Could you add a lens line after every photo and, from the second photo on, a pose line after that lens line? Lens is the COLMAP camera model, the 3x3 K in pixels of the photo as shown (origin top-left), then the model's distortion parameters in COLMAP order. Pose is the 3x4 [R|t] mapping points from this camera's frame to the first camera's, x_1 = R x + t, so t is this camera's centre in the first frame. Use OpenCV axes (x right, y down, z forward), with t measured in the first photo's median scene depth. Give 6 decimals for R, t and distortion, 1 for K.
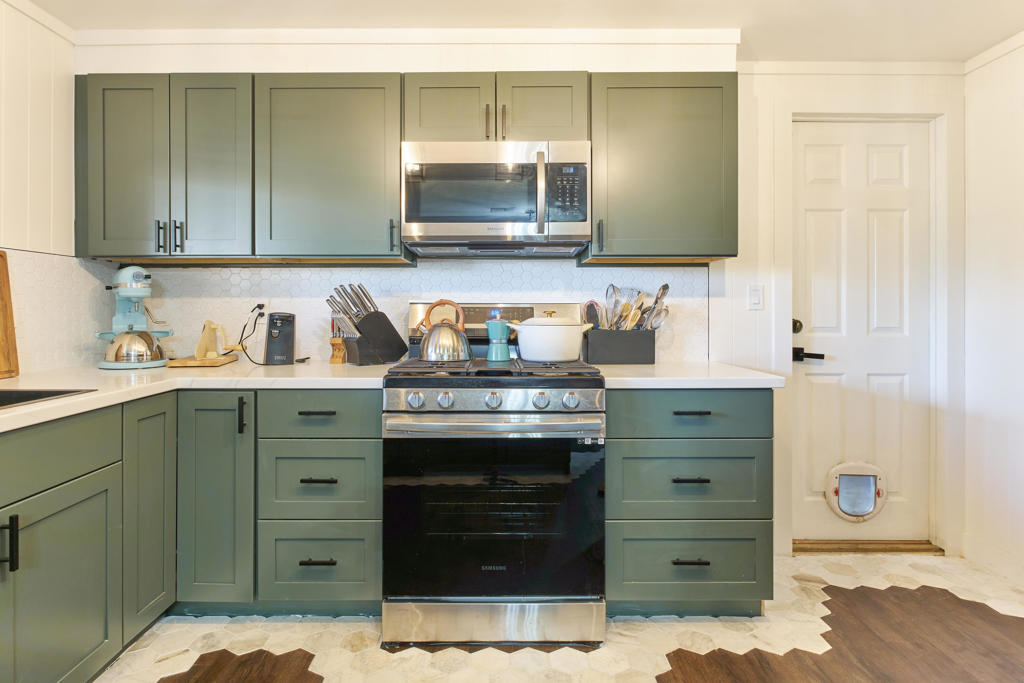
lens RADIAL K [[597.0, 0, 495.0], [0, 597.0, 306.5], [0, 0, 1]] dist [-0.001420, -0.000632]
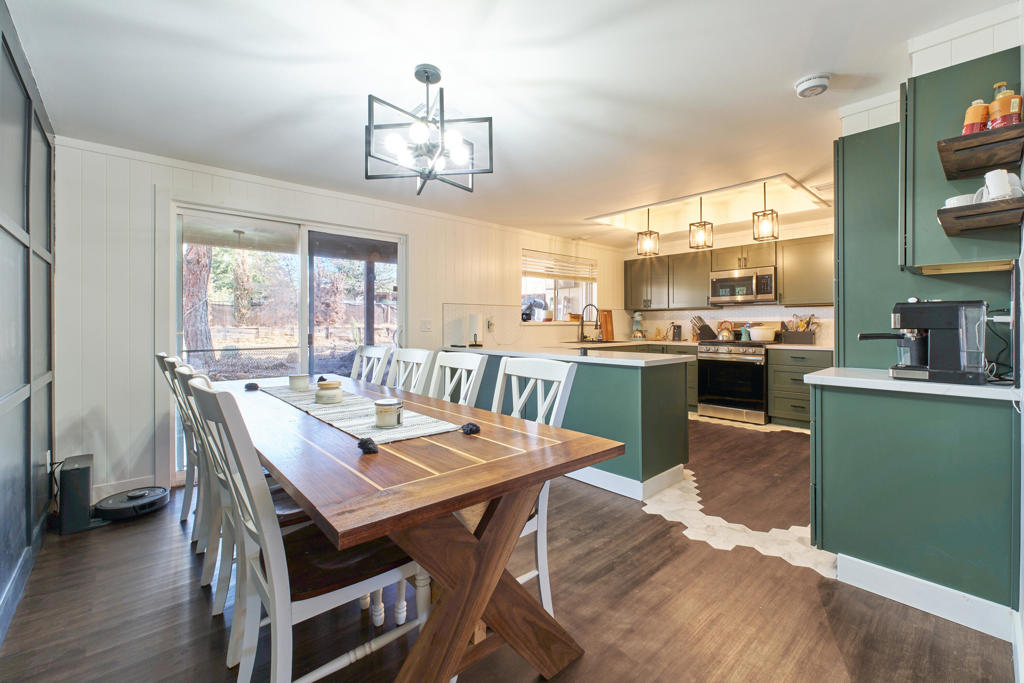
lens RADIAL K [[434.0, 0, 514.6], [0, 434.0, 326.3], [0, 0, 1]] dist [-0.000093, 0.000069]
pose [[0.662238, 0.002455, -0.749290, 0.867342], [-0.004202, 0.999991, -0.000438, 0.023709], [0.749282, 0.003439, 0.662242, -1.299354]]
